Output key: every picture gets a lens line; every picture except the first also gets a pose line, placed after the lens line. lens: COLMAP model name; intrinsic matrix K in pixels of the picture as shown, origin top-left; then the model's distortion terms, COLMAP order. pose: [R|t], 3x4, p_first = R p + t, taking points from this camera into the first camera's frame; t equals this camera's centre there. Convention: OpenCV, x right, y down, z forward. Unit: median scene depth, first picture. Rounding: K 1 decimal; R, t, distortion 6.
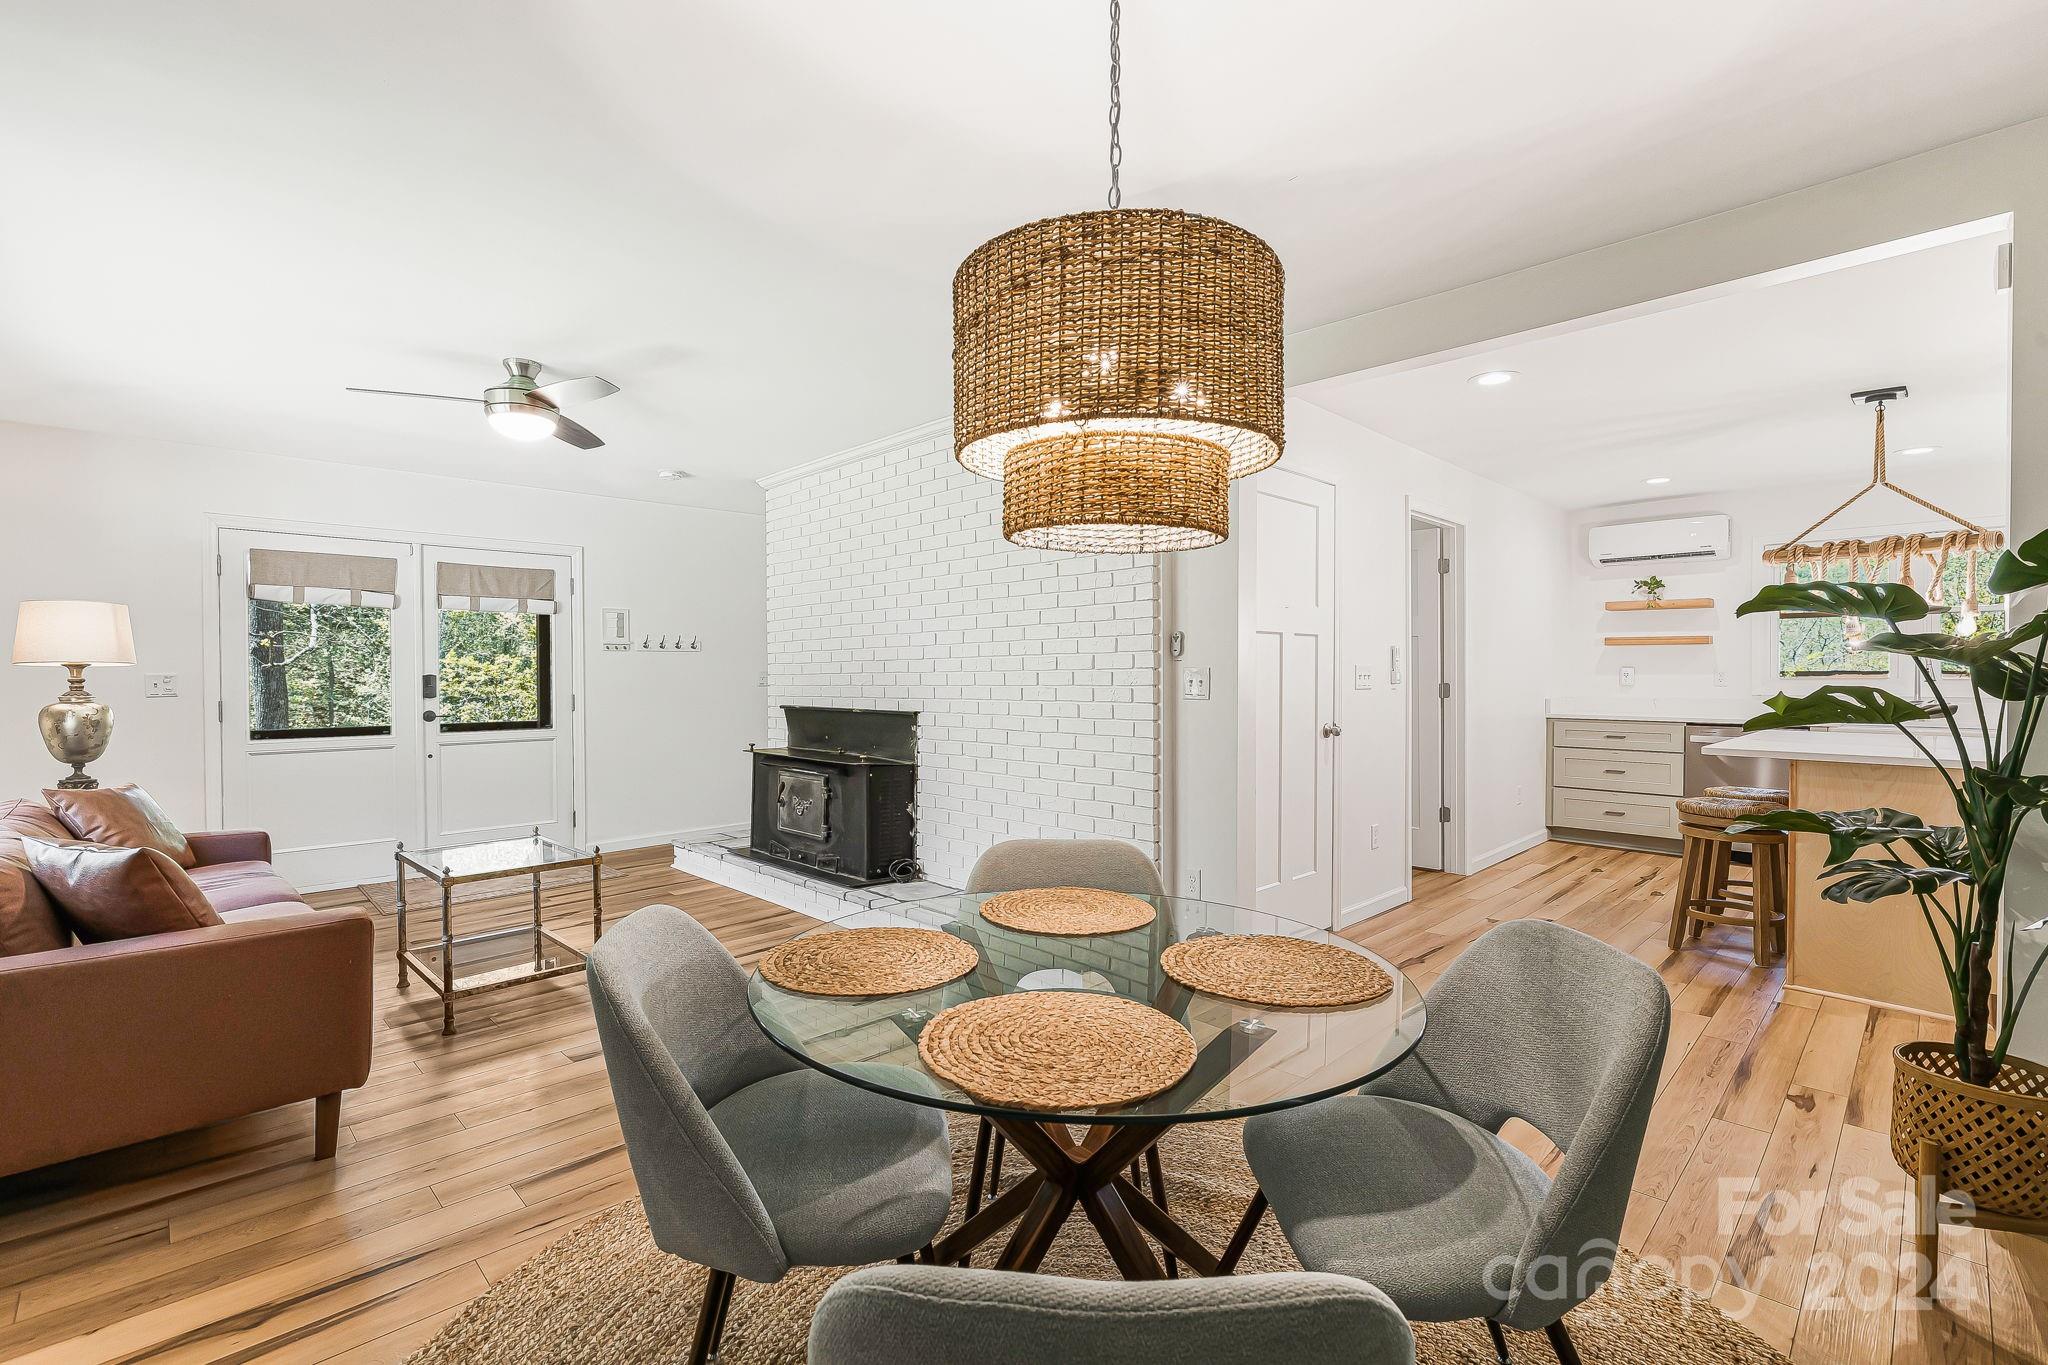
lens RADIAL K [[928.4, 0, 1035.0], [0, 928.4, 685.3], [0, 0, 1]] dist [-0.000390, -0.000766]
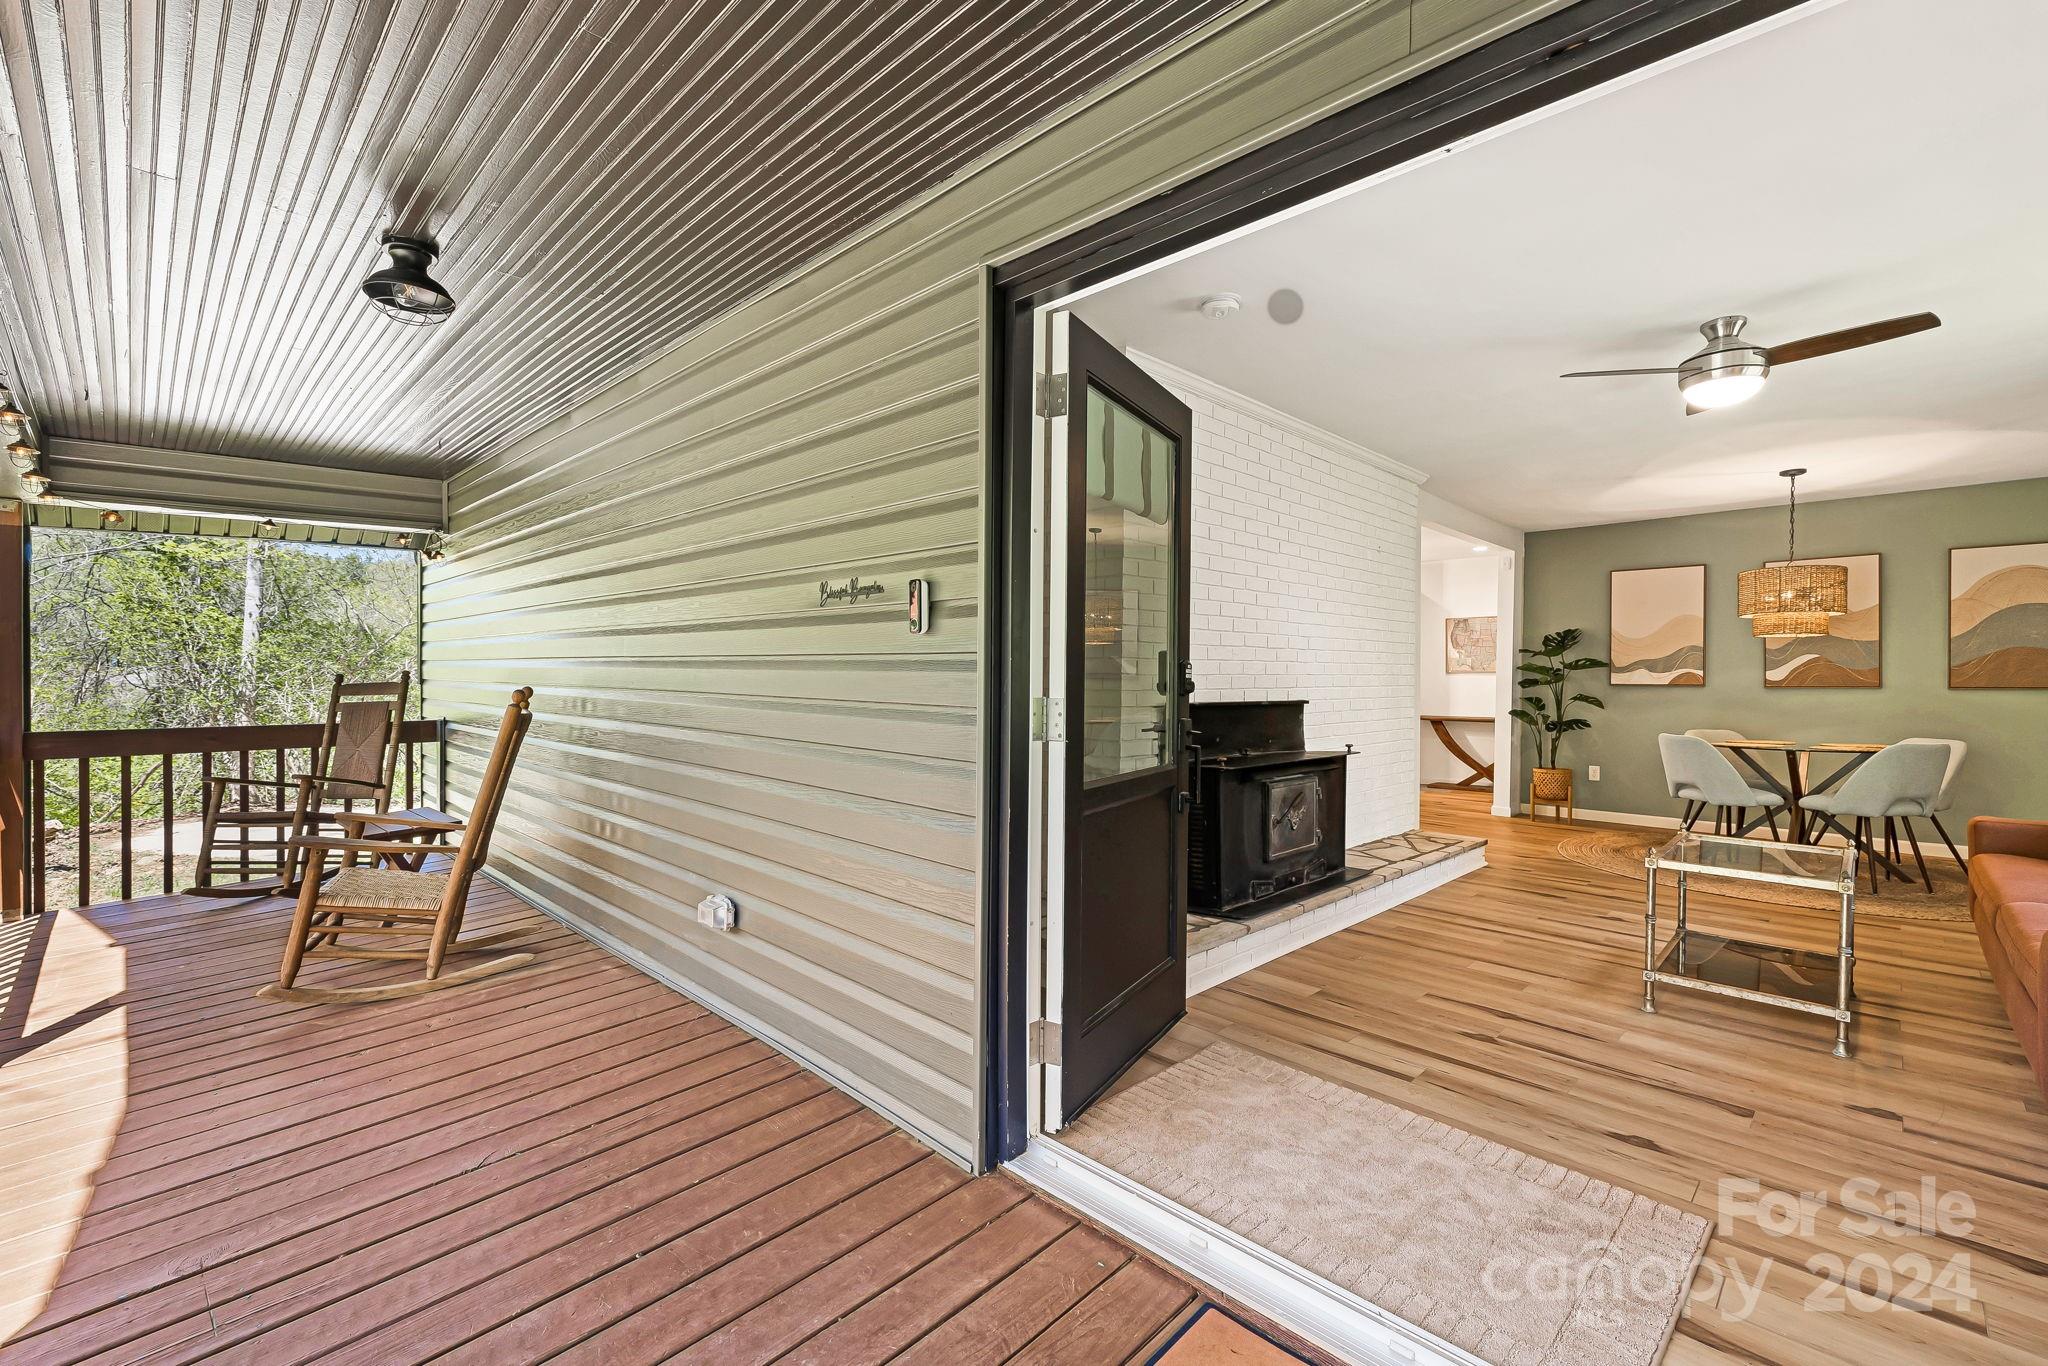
lens RADIAL K [[868.1, 0, 1031.7], [0, 868.1, 684.3], [0, 0, 1]] dist [0.000156, -0.001051]
pose [[-0.022855, -0.003979, 0.999731, -1.052700], [-0.000363, 0.999992, 0.003971, 0.006256], [-0.999739, -0.000273, -0.022856, 1.285673]]
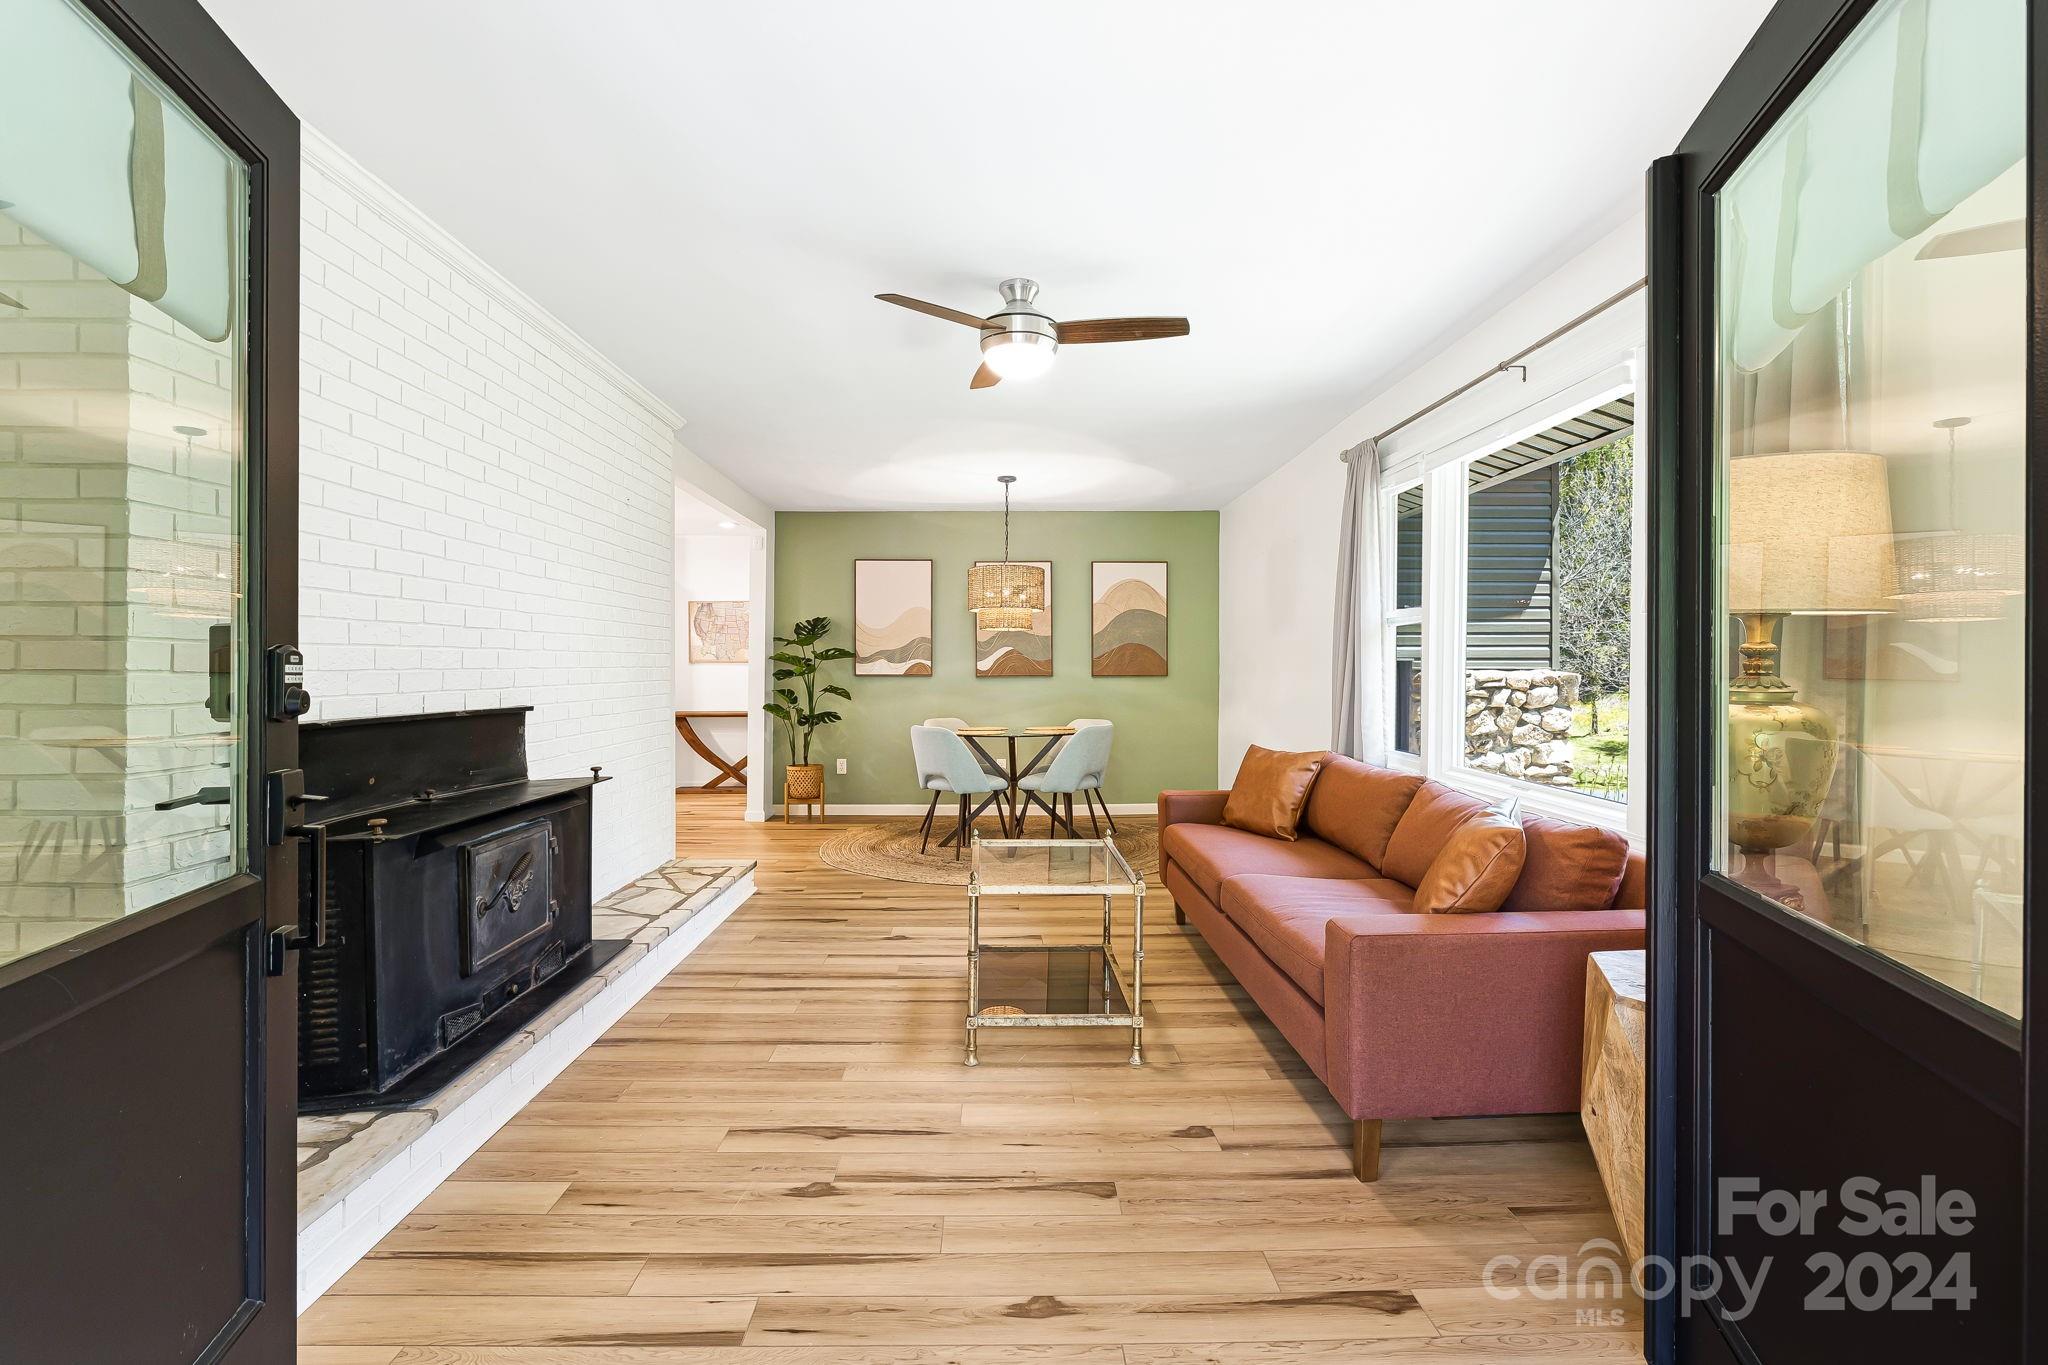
lens RADIAL K [[928.4, 0, 1015.7], [0, 928.4, 671.1], [0, 0, 1]] dist [-0.000390, -0.000766]
pose [[-0.735572, 0.000889, 0.677446, -0.848795], [0.004684, 0.999982, 0.003774, 0.000975], [-0.677431, 0.005950, -0.735563, 1.227594]]
